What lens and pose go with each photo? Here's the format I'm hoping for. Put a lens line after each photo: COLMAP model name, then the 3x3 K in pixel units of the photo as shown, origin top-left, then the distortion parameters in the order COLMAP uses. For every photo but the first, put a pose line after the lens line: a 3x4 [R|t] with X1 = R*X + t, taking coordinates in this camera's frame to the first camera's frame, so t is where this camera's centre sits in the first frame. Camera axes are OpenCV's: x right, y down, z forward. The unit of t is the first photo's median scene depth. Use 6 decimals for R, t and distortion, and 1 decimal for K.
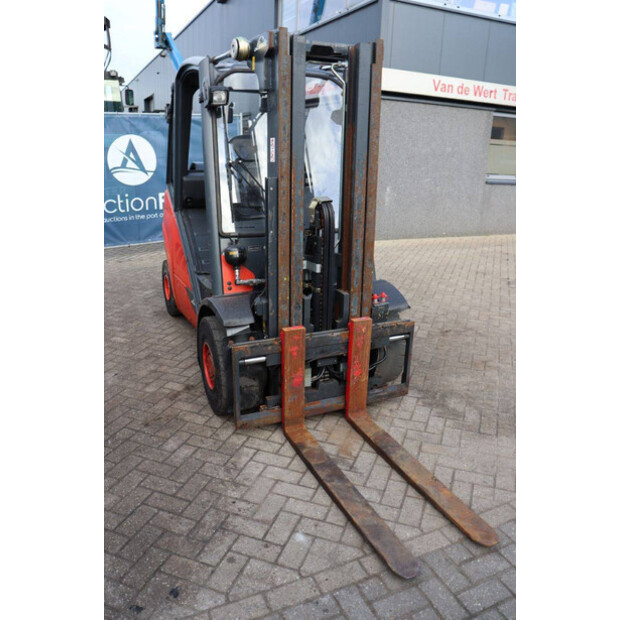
lens RADIAL K [[505.5, 0, 327.3], [0, 505.5, 312.8], [0, 0, 1]] dist [-0.106602, 0.005092]
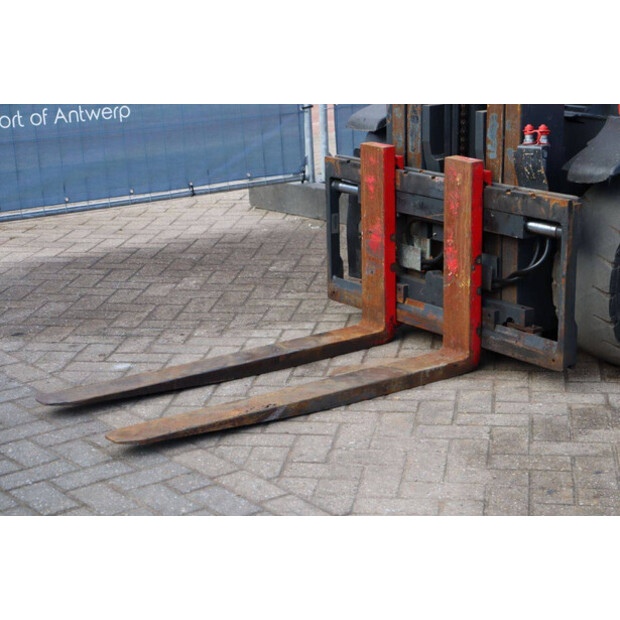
lens RADIAL K [[1464.4, 0, 310.0], [0, 1464.4, 310.0], [0, 0, 1]] dist [0.486432, -0.370695]
pose [[0.199062, 0.227784, -0.953147, 1.592665], [-0.281457, 0.944924, 0.167037, -0.053010], [0.938699, 0.235019, 0.252210, 0.528053]]
